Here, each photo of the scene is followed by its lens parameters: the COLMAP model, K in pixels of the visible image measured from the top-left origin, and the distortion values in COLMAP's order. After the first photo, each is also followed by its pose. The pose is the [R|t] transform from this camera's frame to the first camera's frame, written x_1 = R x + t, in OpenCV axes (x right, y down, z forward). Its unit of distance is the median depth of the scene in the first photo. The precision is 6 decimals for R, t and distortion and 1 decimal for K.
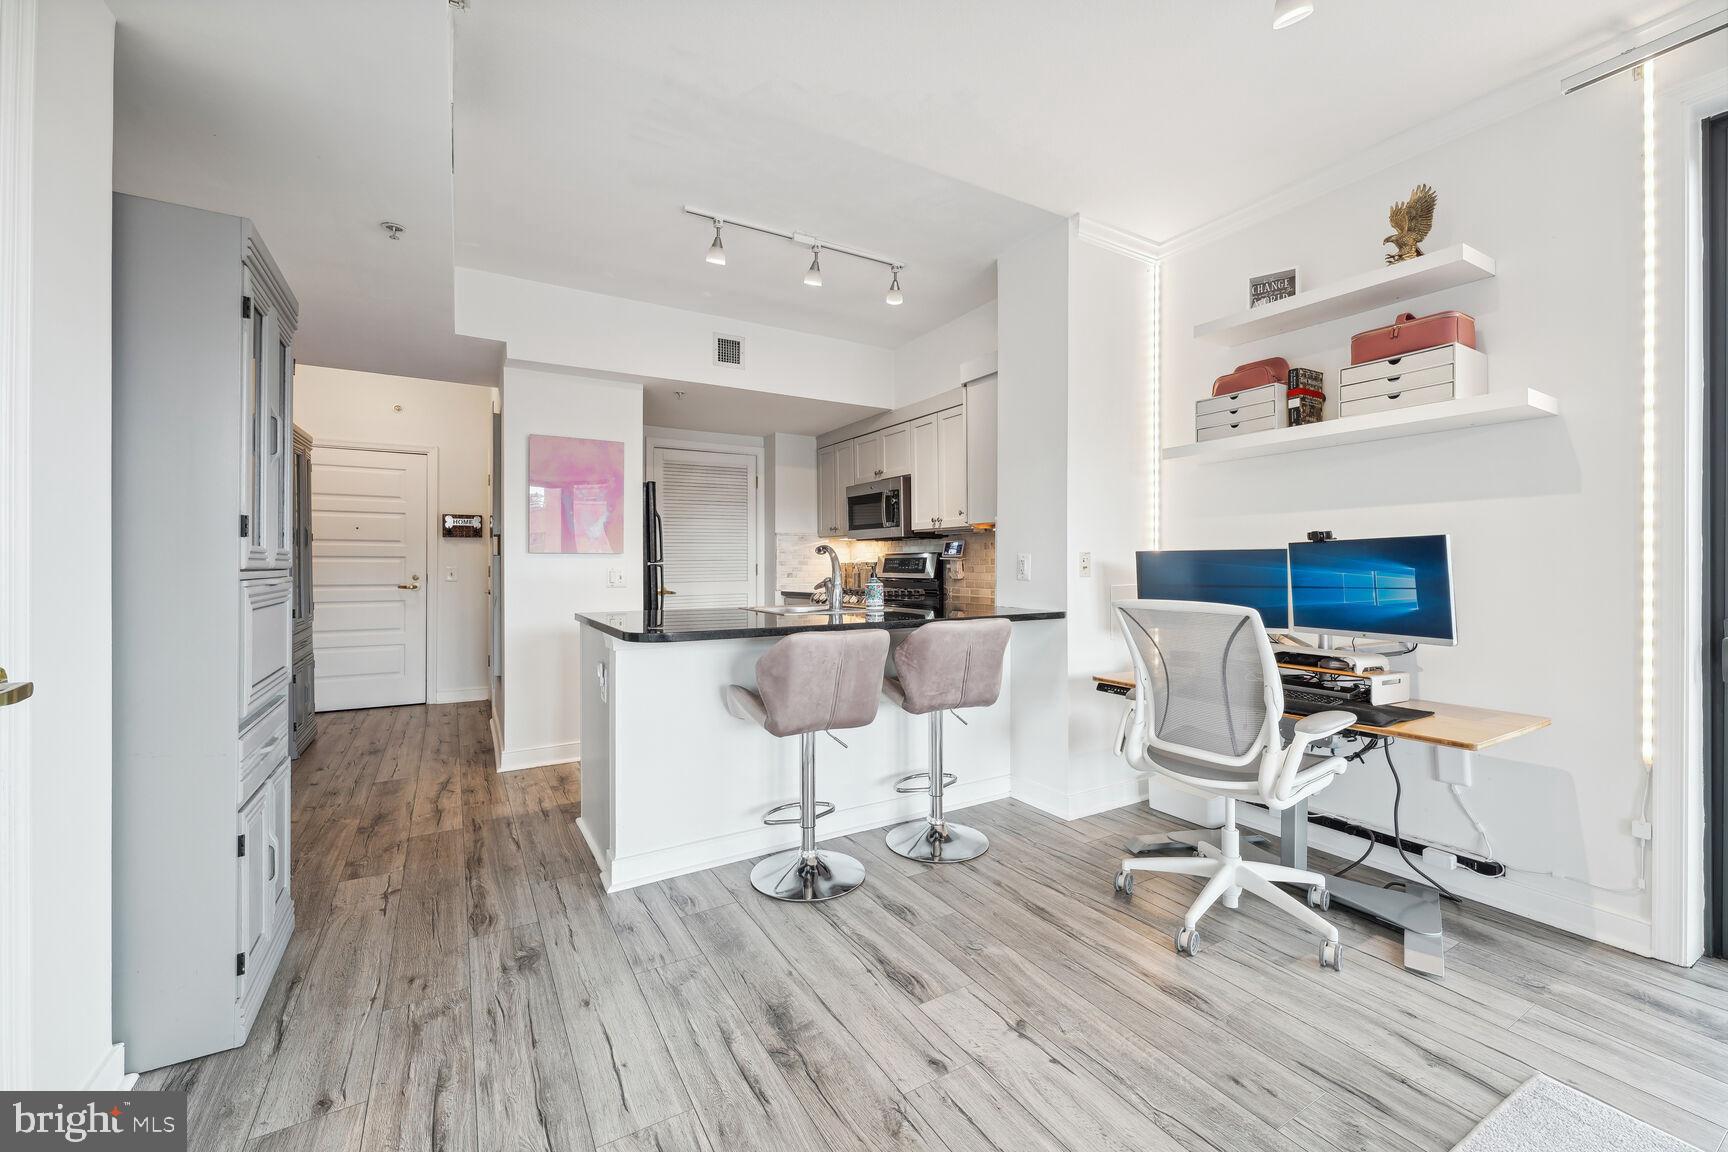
lens RADIAL K [[672.8, 0, 865.8], [0, 672.8, 560.6], [0, 0, 1]] dist [-0.001223, -0.000844]
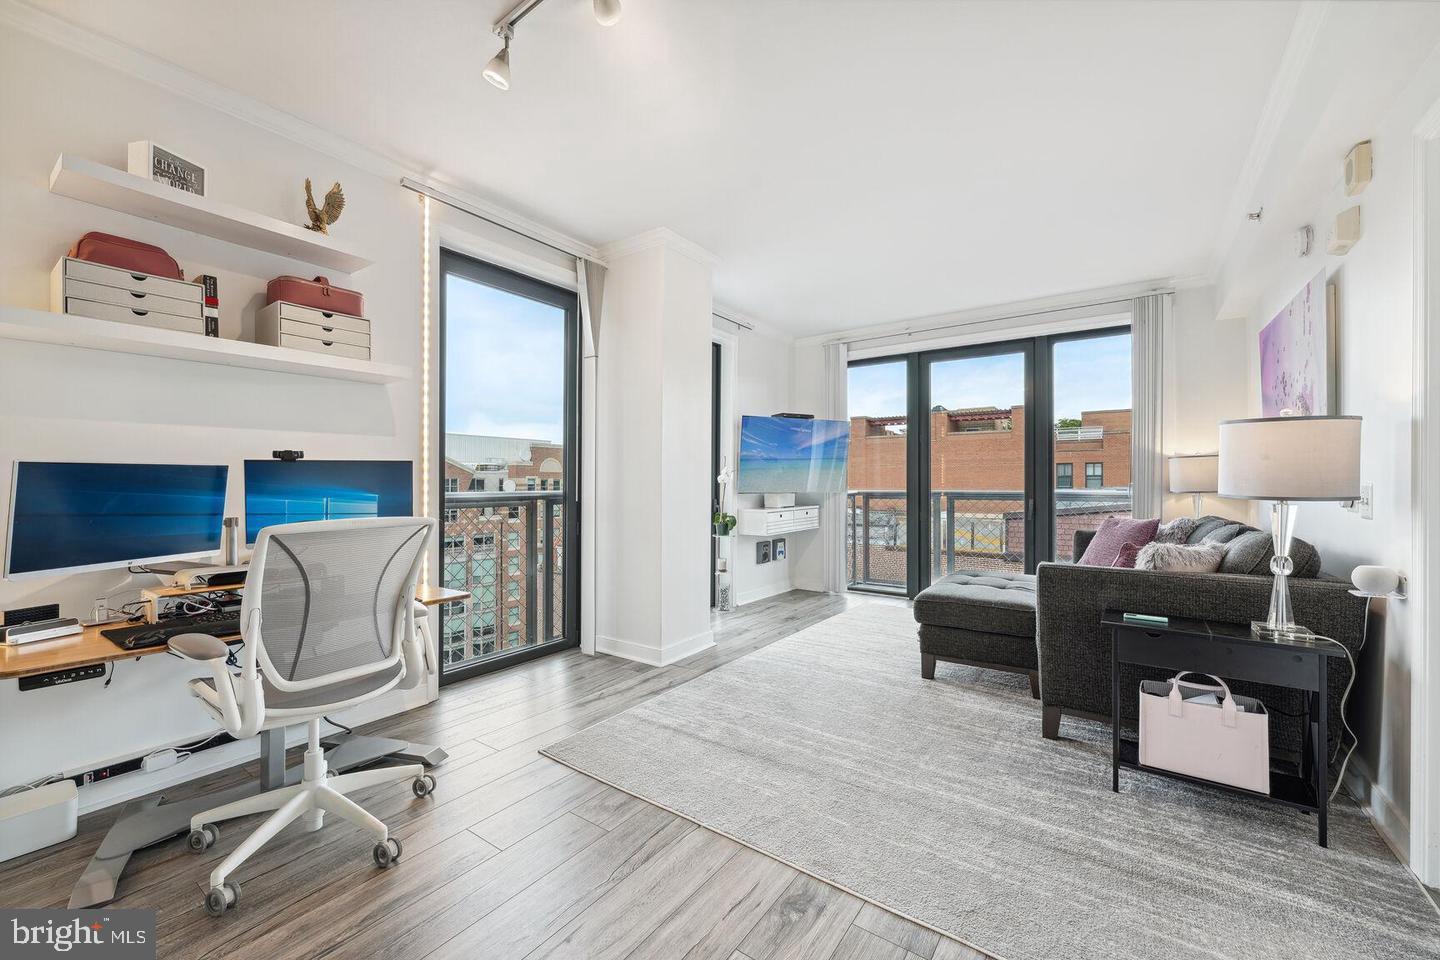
lens RADIAL K [[560.6, 0, 705.8], [0, 560.6, 480.3], [0, 0, 1]] dist [-0.001223, -0.000844]
pose [[-0.365137, 0.001563, 0.930953, -0.394377], [-0.005913, 0.999975, -0.003998, 0.003140], [-0.930935, -0.006964, -0.365118, 0.702216]]
